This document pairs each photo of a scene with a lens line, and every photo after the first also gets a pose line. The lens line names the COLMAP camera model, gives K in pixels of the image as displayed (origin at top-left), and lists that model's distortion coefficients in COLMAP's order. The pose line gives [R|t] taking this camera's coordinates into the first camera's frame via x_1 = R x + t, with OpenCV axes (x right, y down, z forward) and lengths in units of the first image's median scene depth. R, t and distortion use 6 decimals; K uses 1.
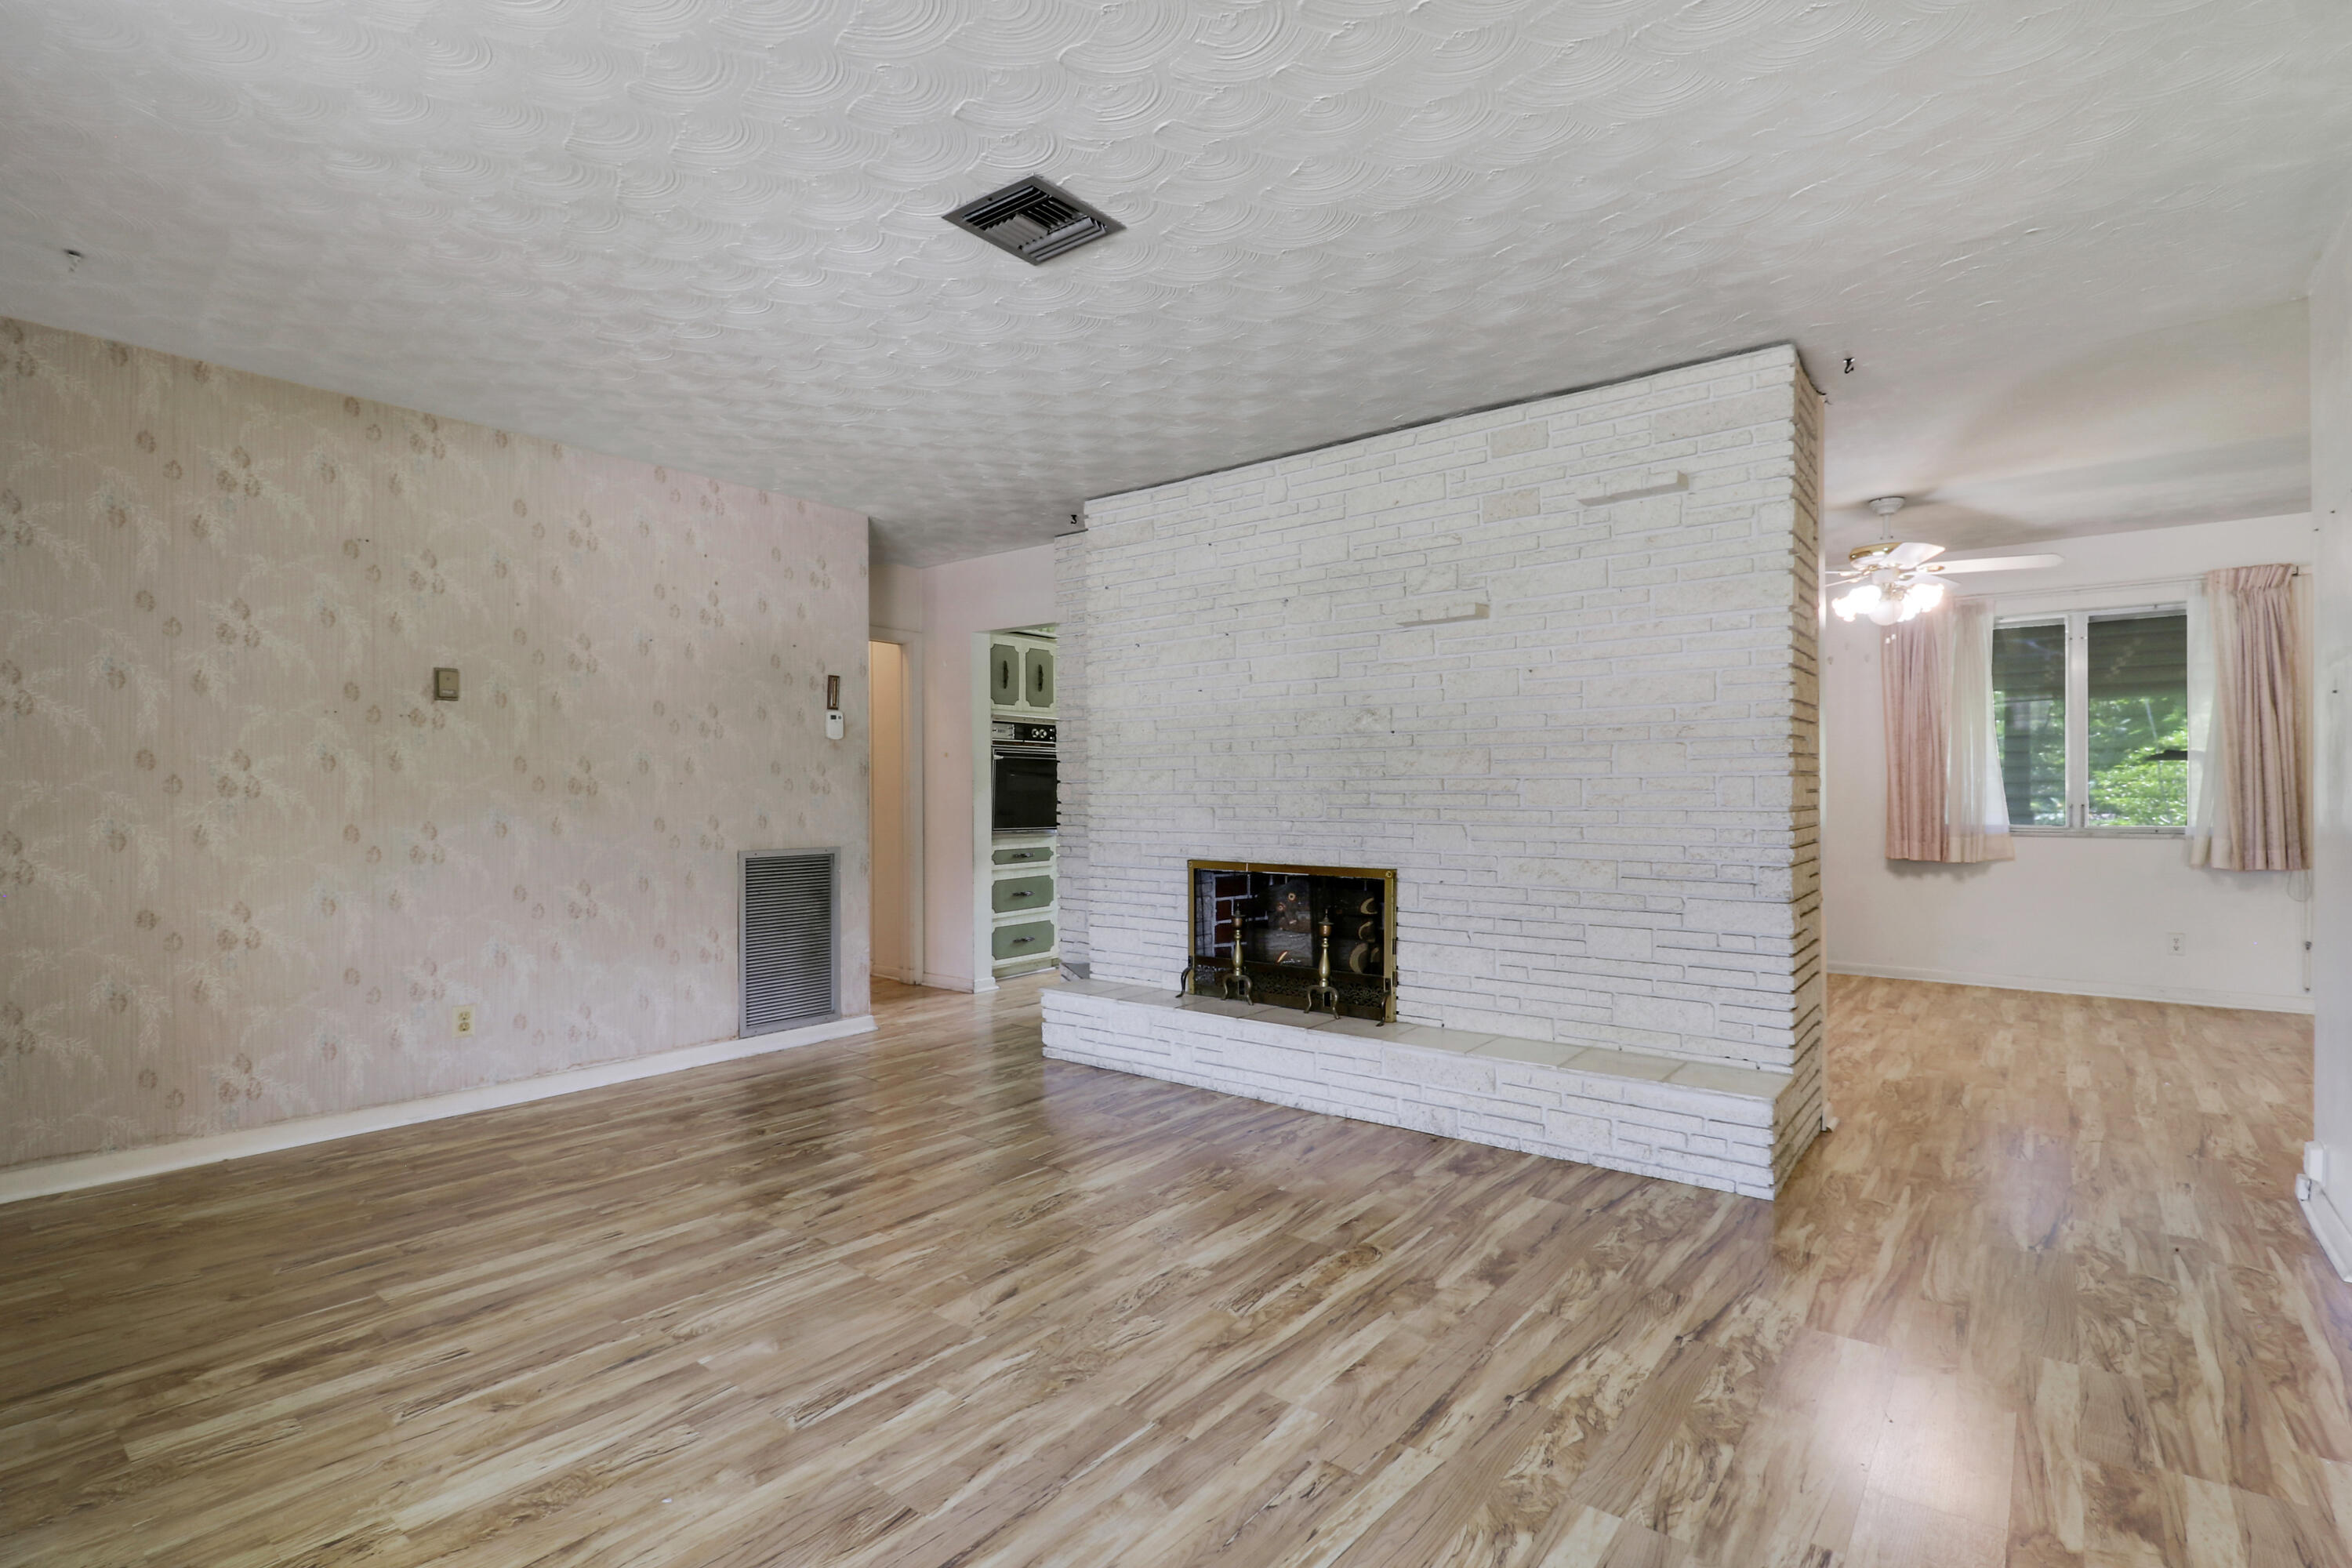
lens RADIAL K [[1118.2, 0, 1176.3], [0, 1118.2, 806.3], [0, 0, 1]] dist [-0.000363, -0.004852]
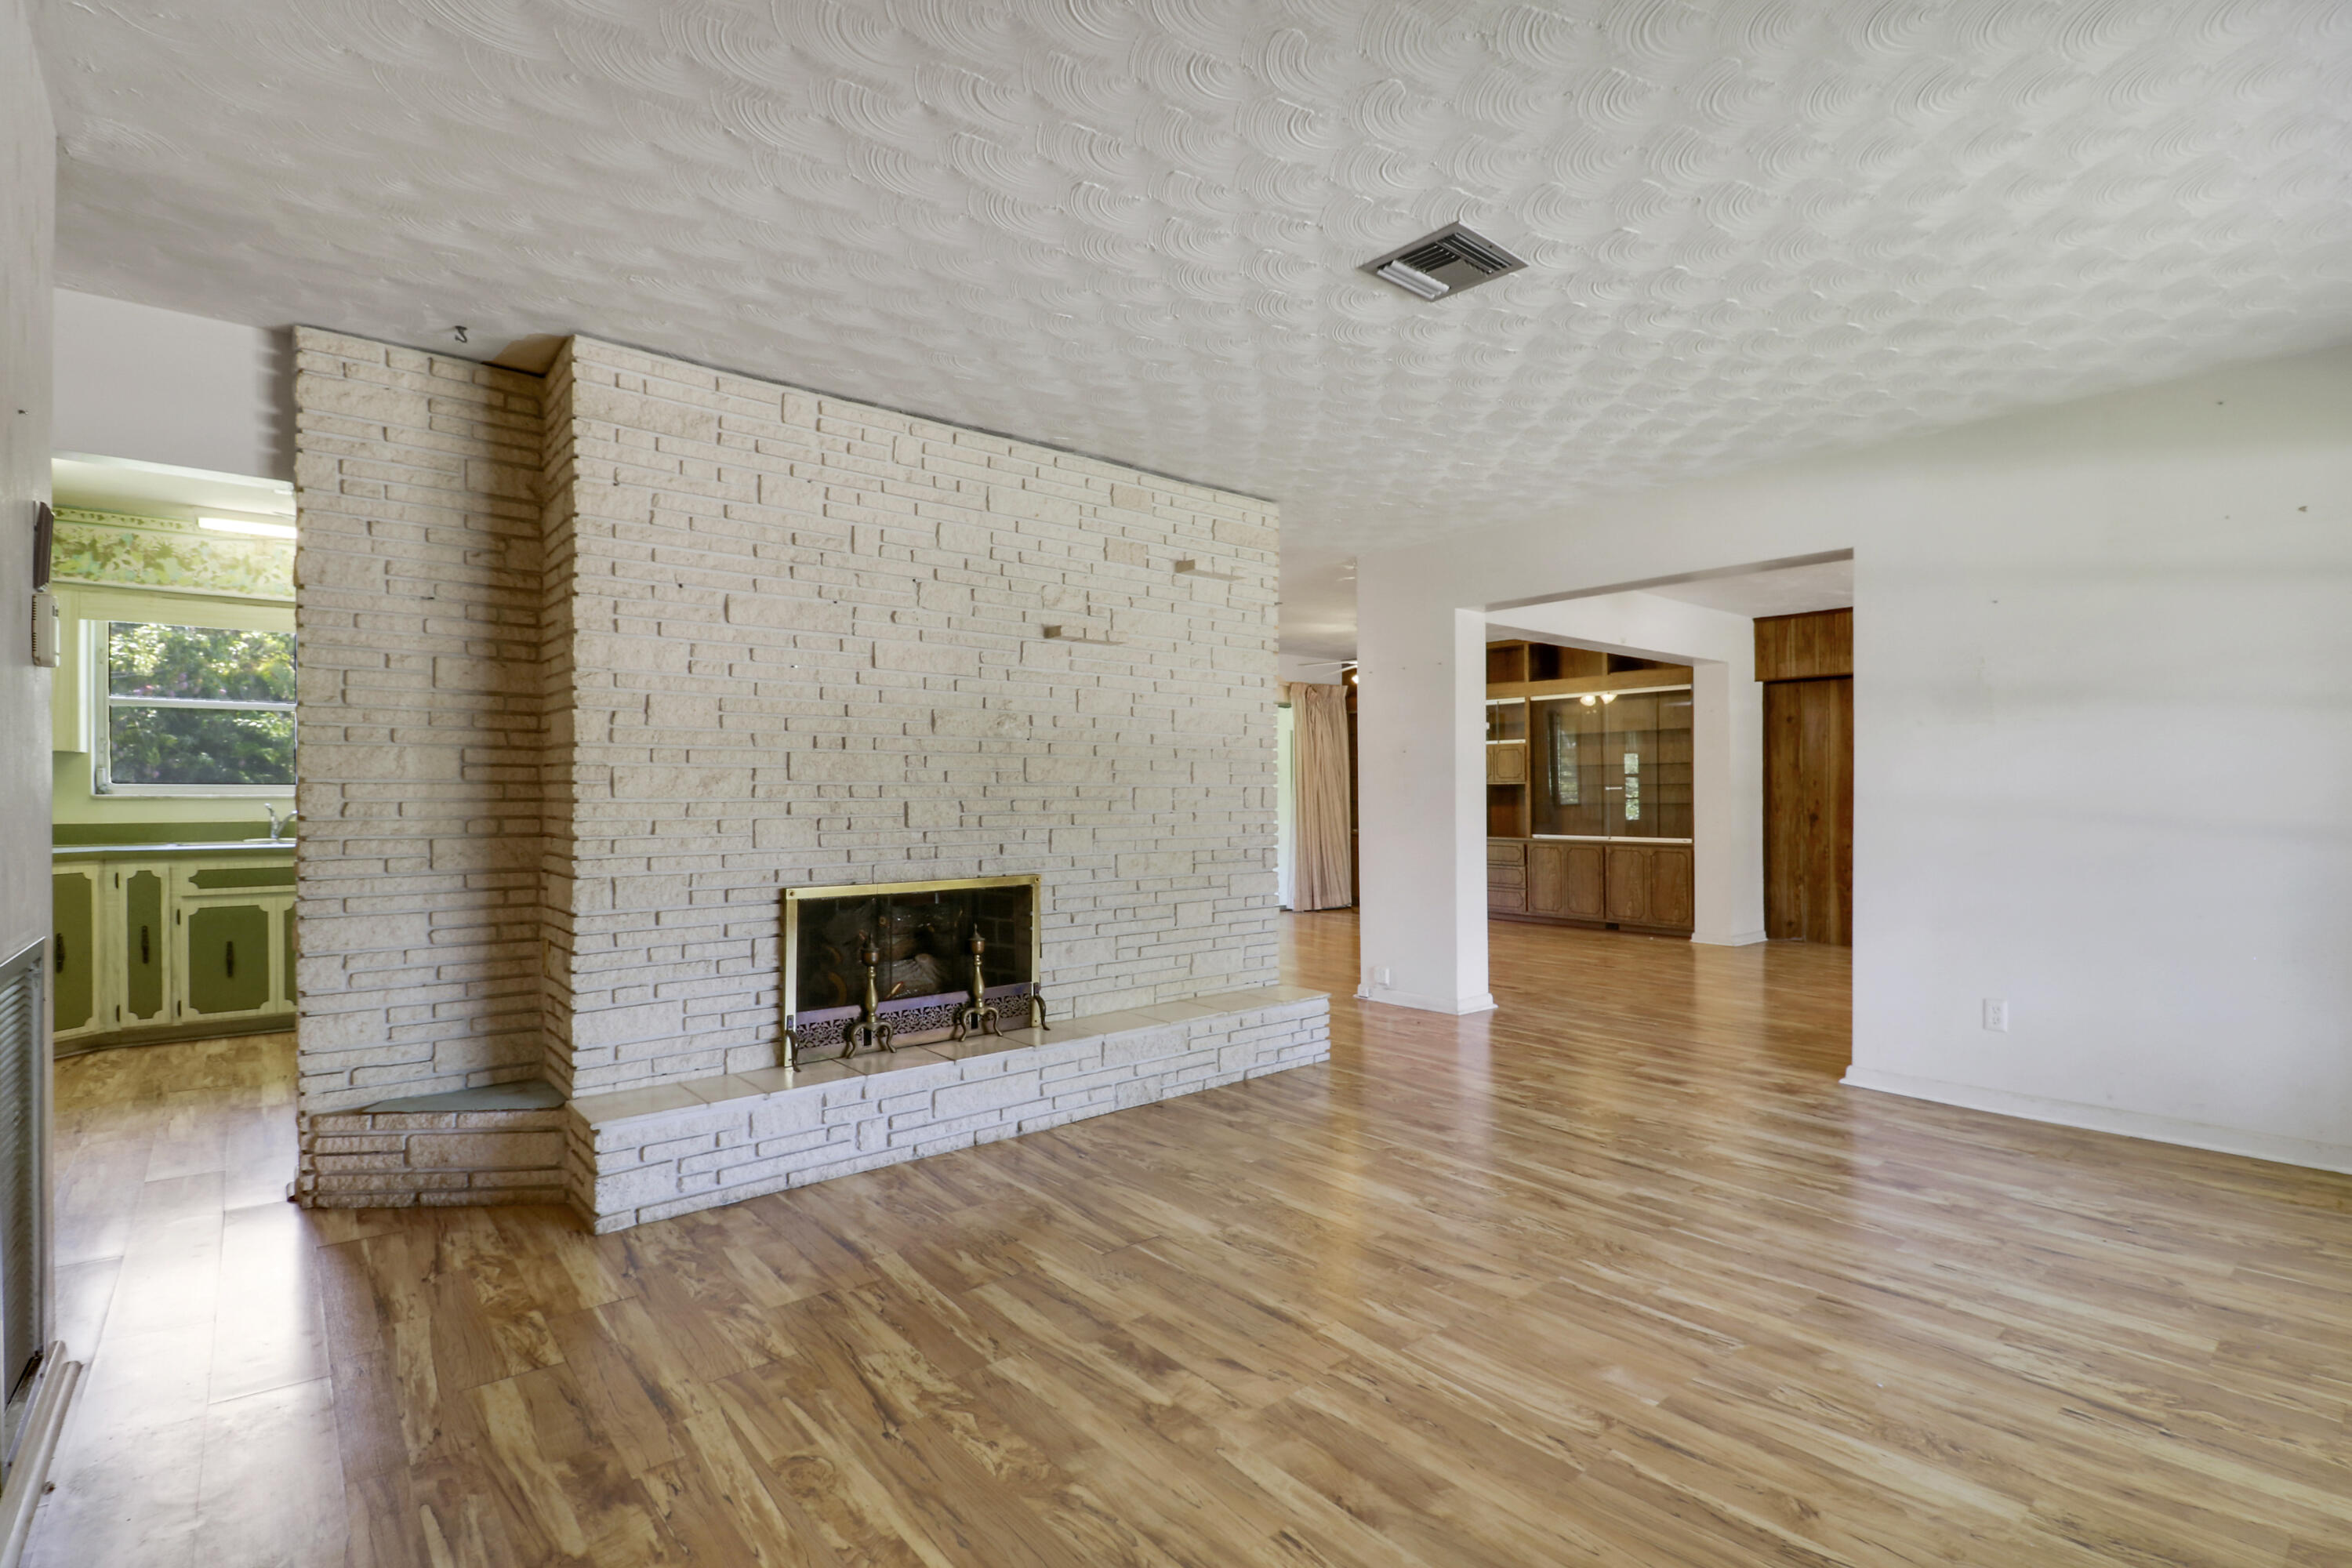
lens RADIAL K [[1128.5, 0, 1228.0], [0, 1128.5, 802.9], [0, 0, 1]] dist [0.002557, 0.000493]
pose [[0.158602, -0.006260, 0.987323, -0.987331], [0.012725, 0.999910, 0.004295, -0.014080], [-0.987261, 0.011882, 0.158667, 0.831206]]
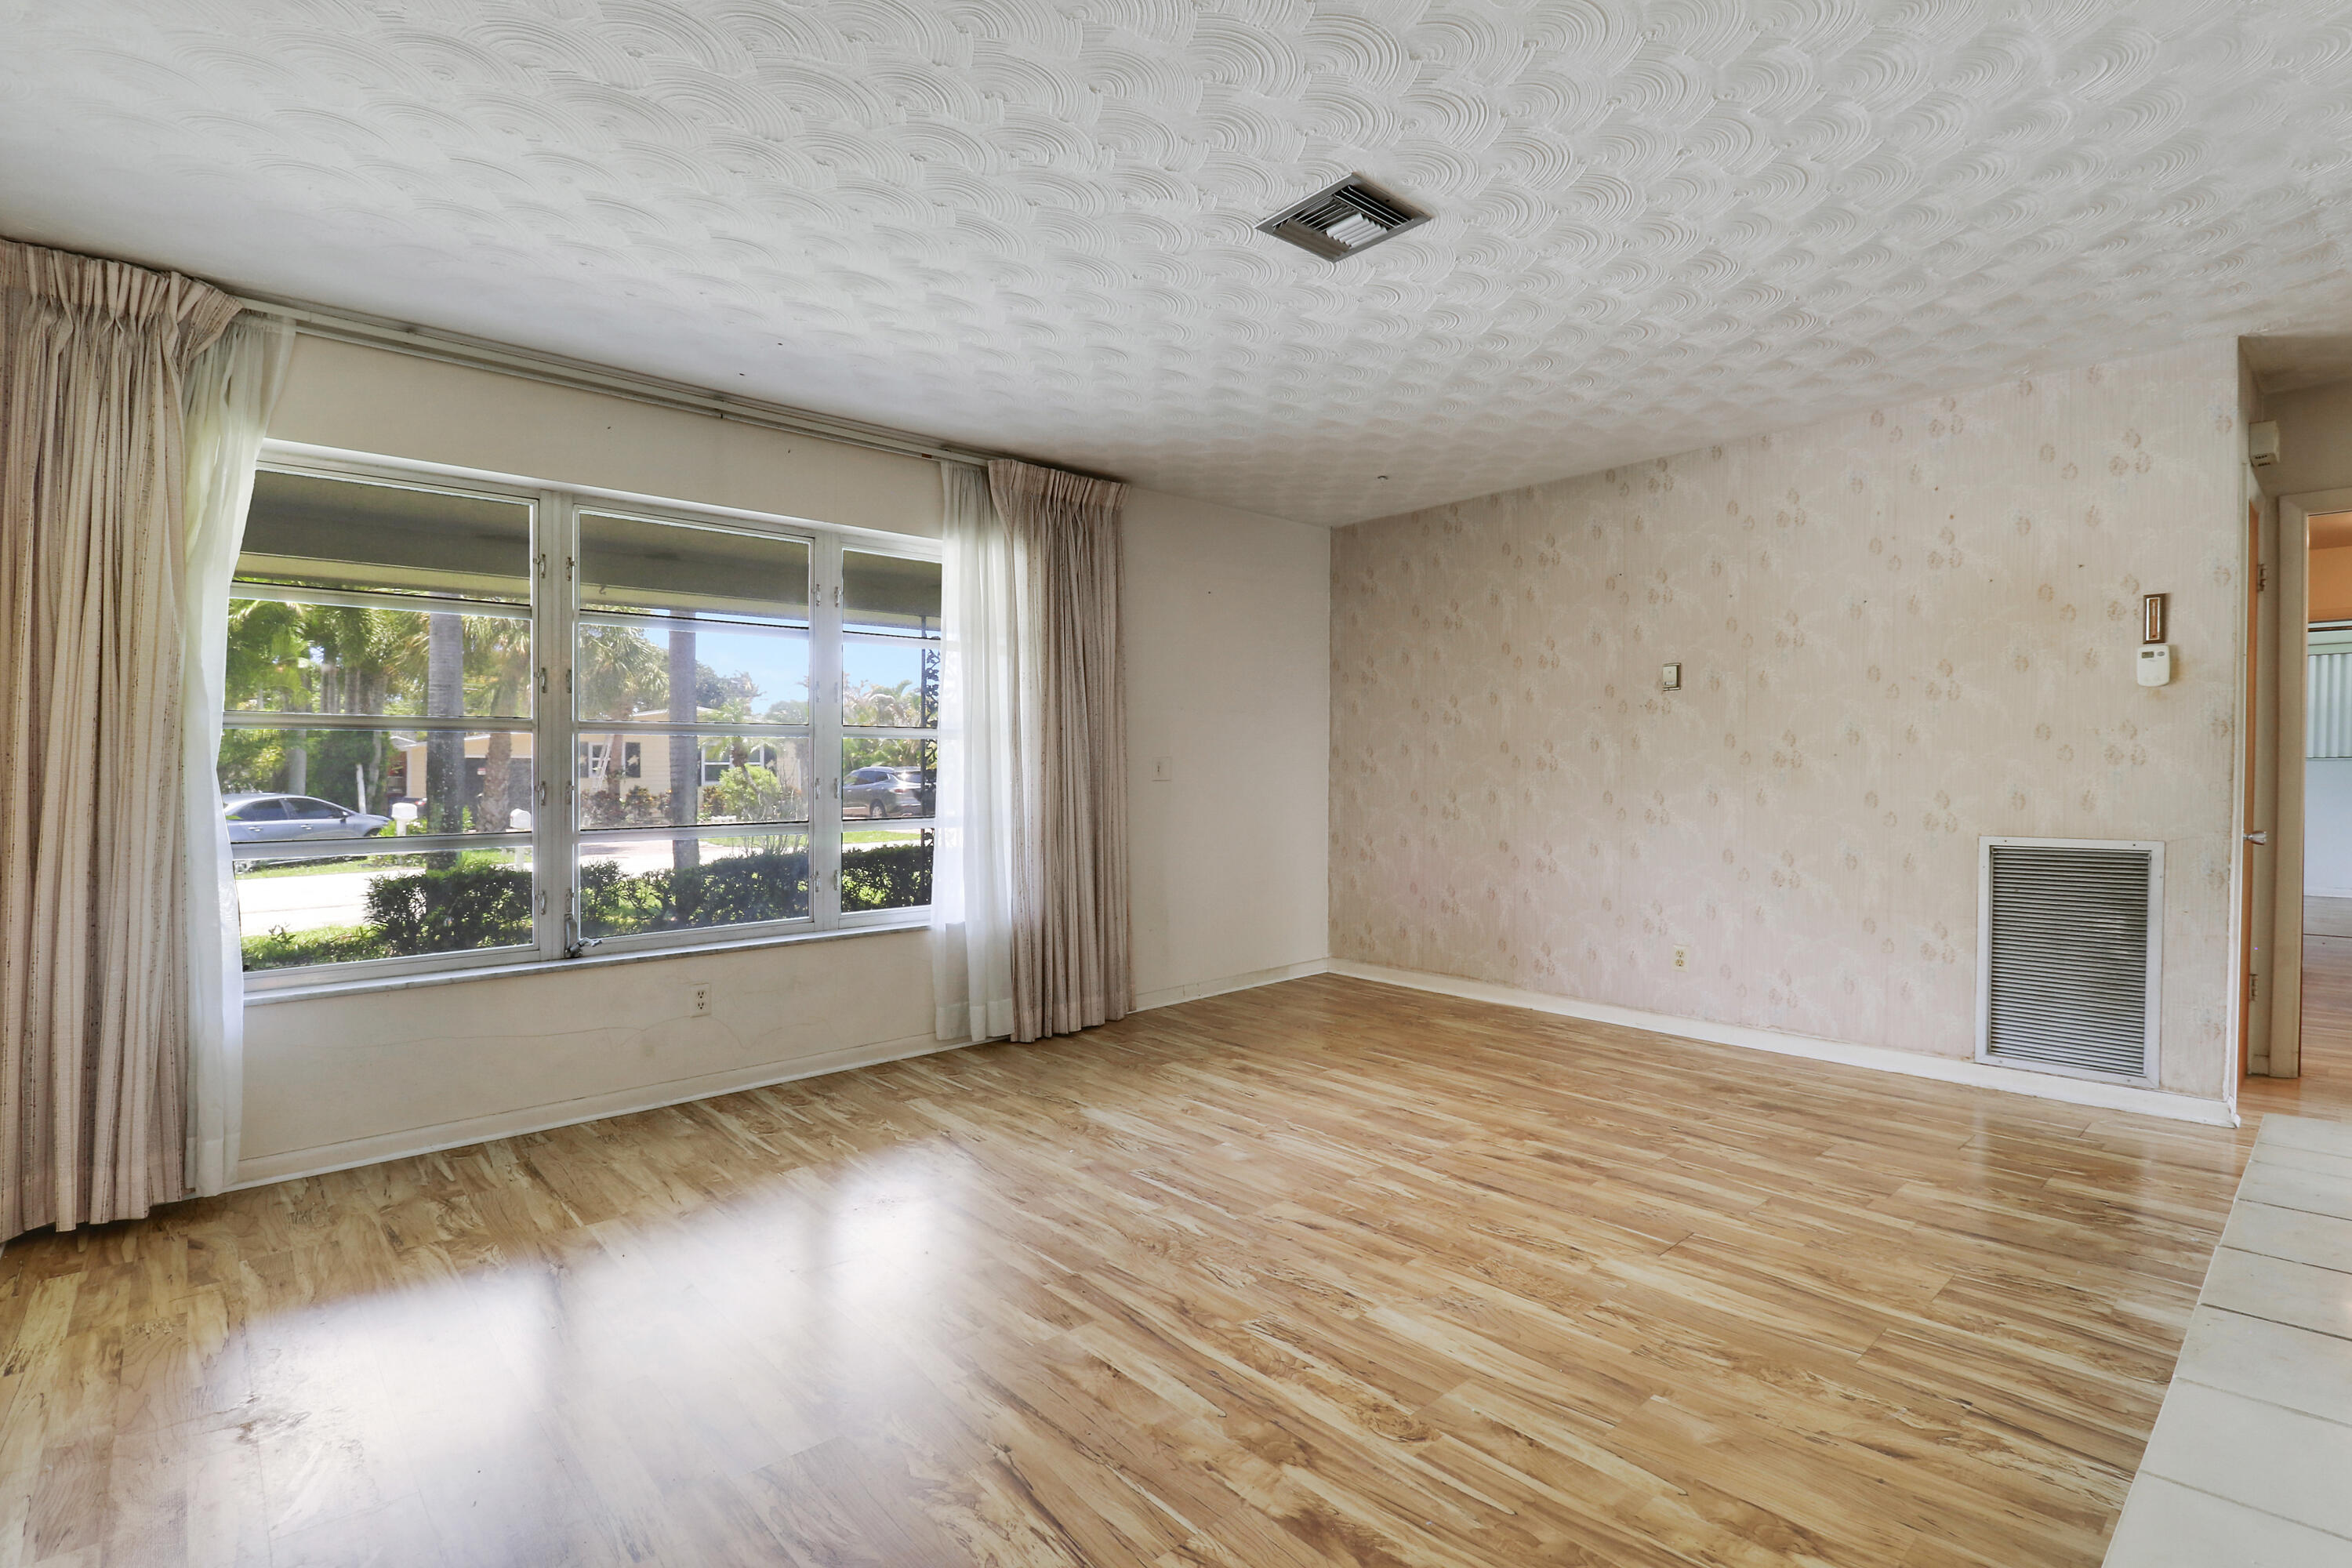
lens RADIAL K [[1092.3, 0, 1186.2], [0, 1092.3, 782.5], [0, 0, 1]] dist [0.000124, -0.023134]
pose [[-0.166840, 0.014045, -0.985884, 0.728019], [-0.002409, 0.999890, 0.014652, -0.013075], [0.985981, 0.004819, -0.166788, 0.828506]]
